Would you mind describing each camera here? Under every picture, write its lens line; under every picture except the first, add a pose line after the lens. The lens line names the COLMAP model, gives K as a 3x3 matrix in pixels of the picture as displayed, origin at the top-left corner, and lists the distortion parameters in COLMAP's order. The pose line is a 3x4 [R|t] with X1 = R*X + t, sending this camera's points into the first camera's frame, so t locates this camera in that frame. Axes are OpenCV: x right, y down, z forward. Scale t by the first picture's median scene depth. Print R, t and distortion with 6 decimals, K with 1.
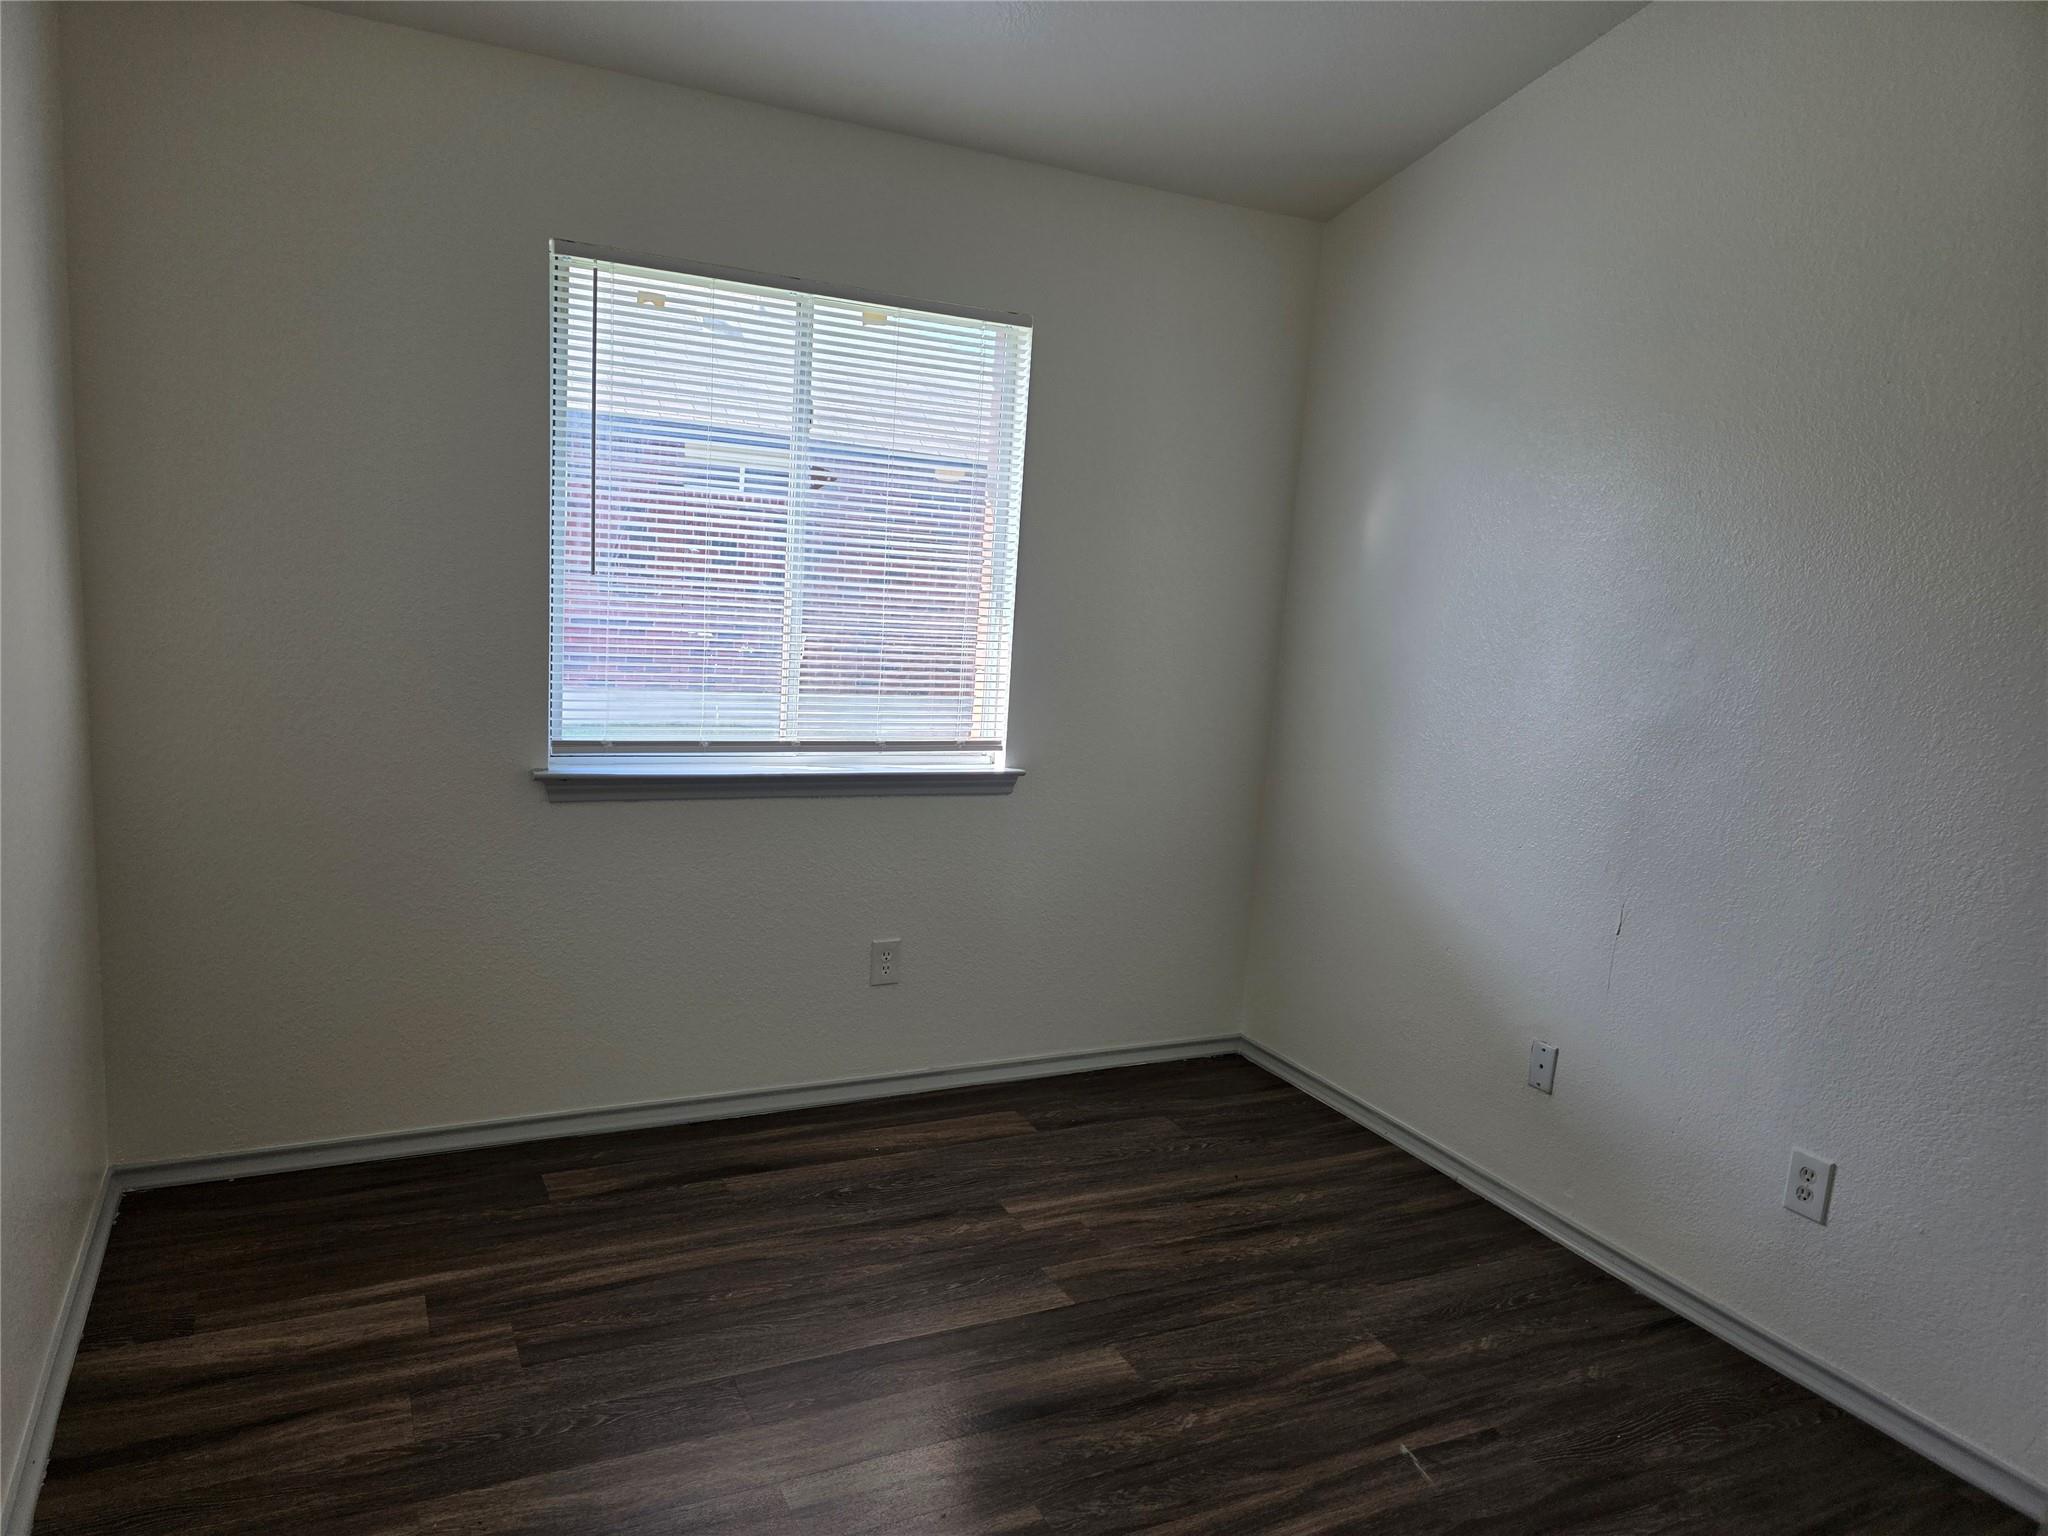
lens RADIAL K [[1372.9, 0, 1021.9], [0, 1372.9, 773.5], [0, 0, 1]] dist [0.025026, -0.017525]
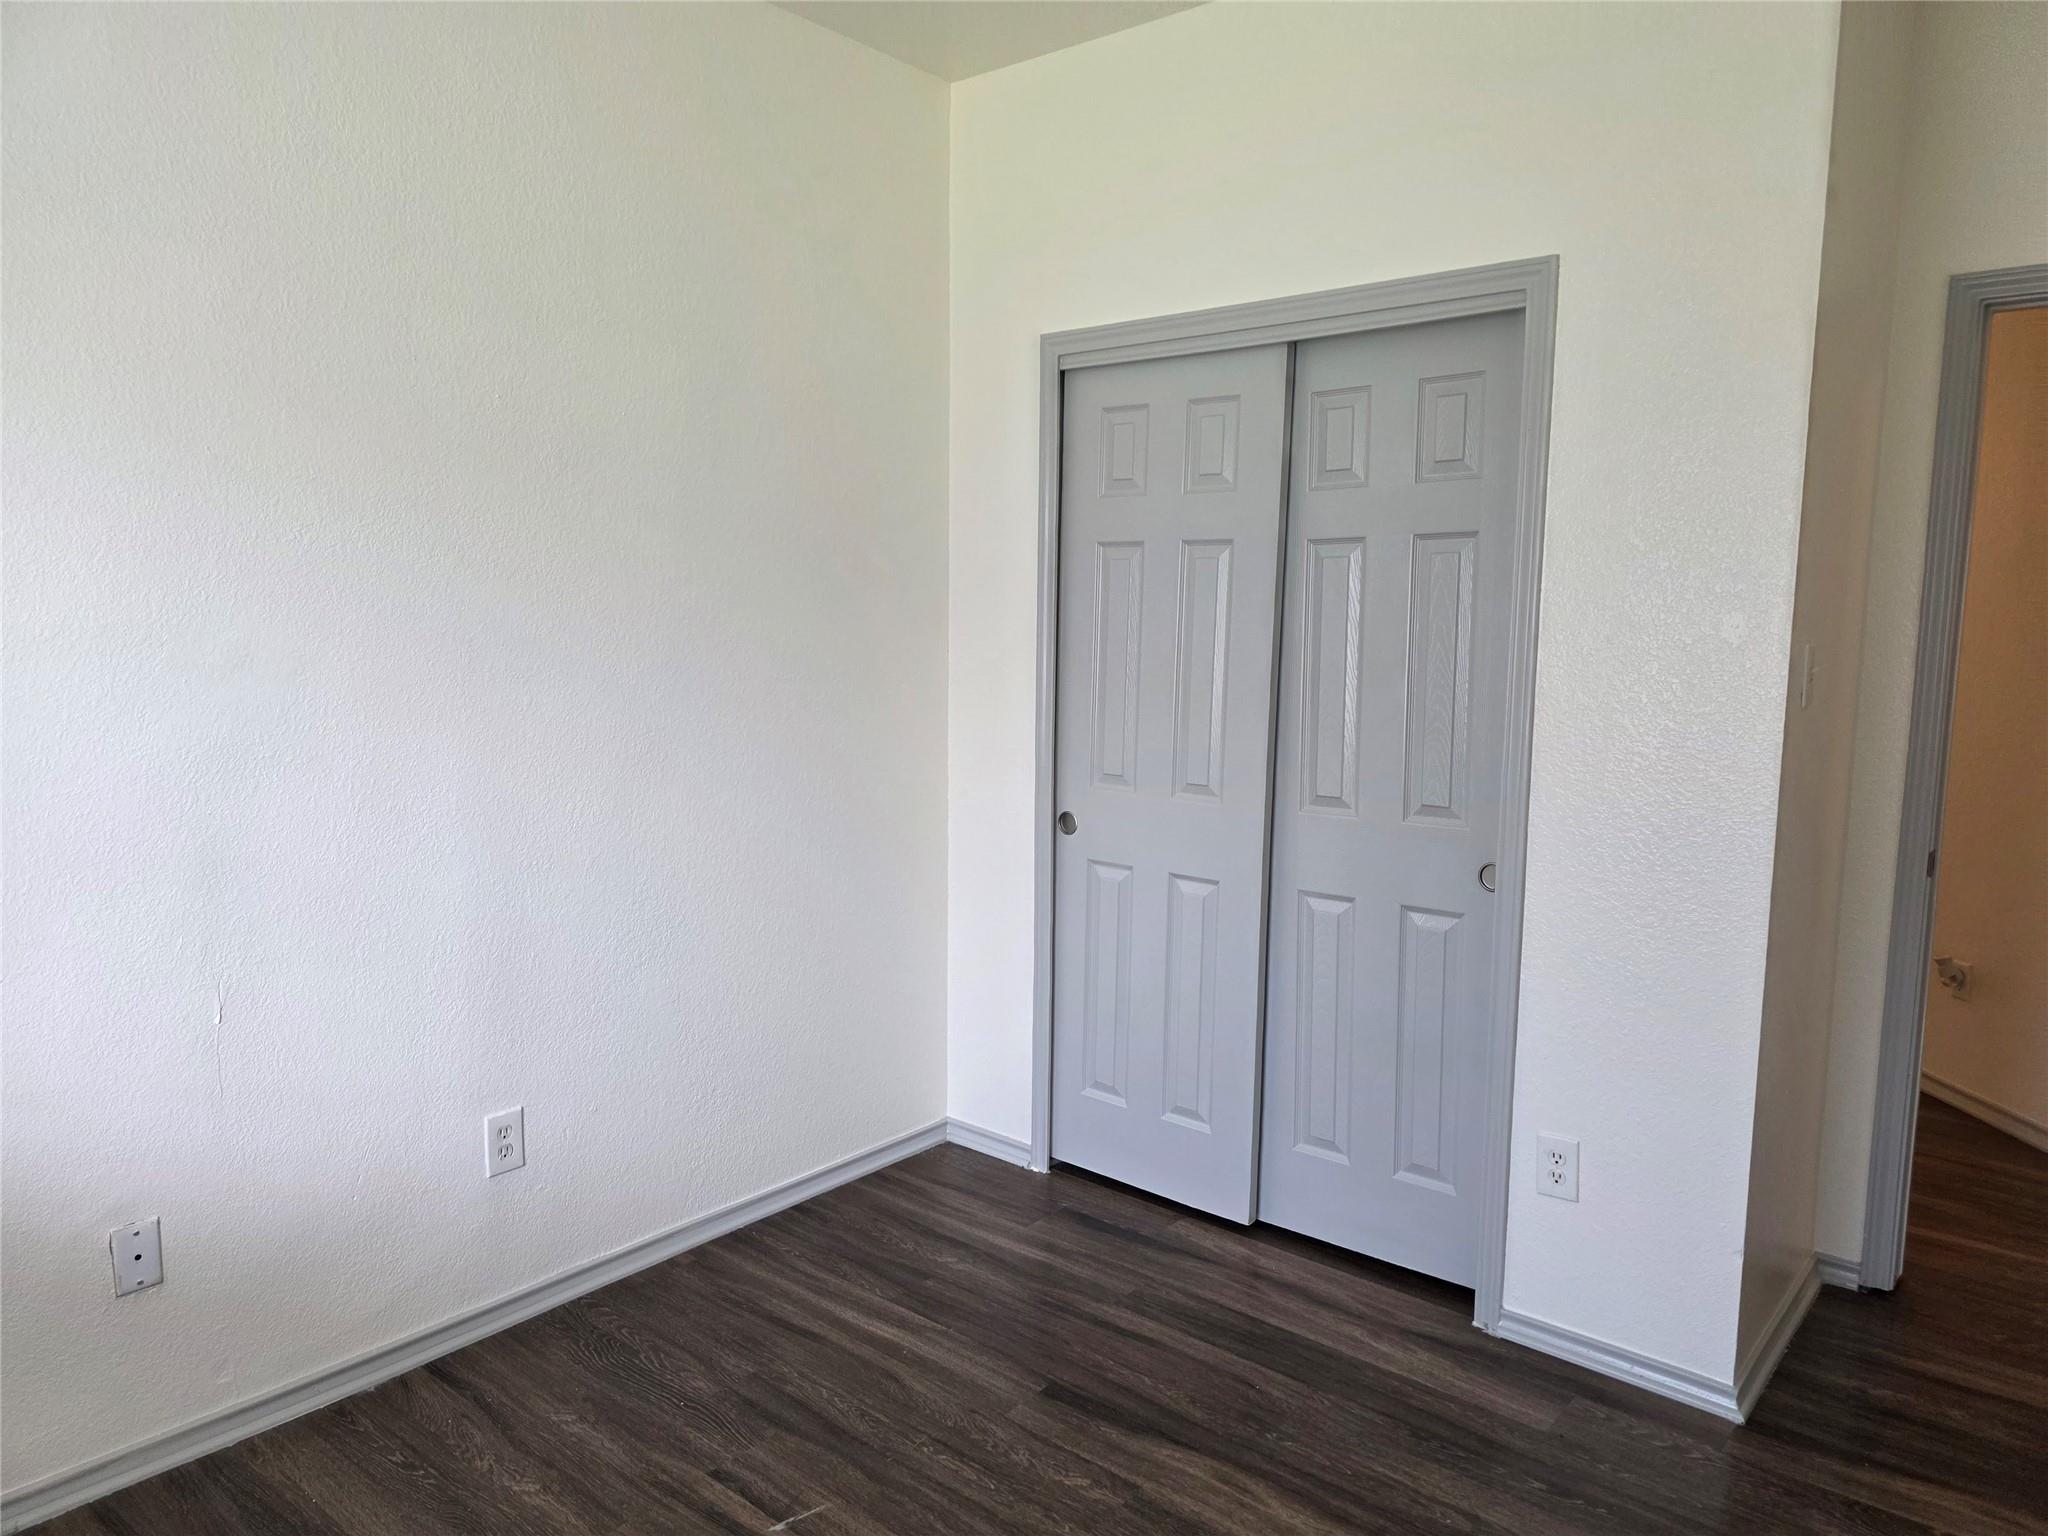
lens RADIAL K [[1372.9, 0, 1020.6], [0, 1372.9, 761.3], [0, 0, 1]] dist [0.025026, -0.017525]
pose [[-0.390624, -0.175228, 0.903719, -0.474856], [0.098140, 0.968194, 0.230150, -0.181759], [-0.915304, 0.178593, -0.361003, 0.975843]]
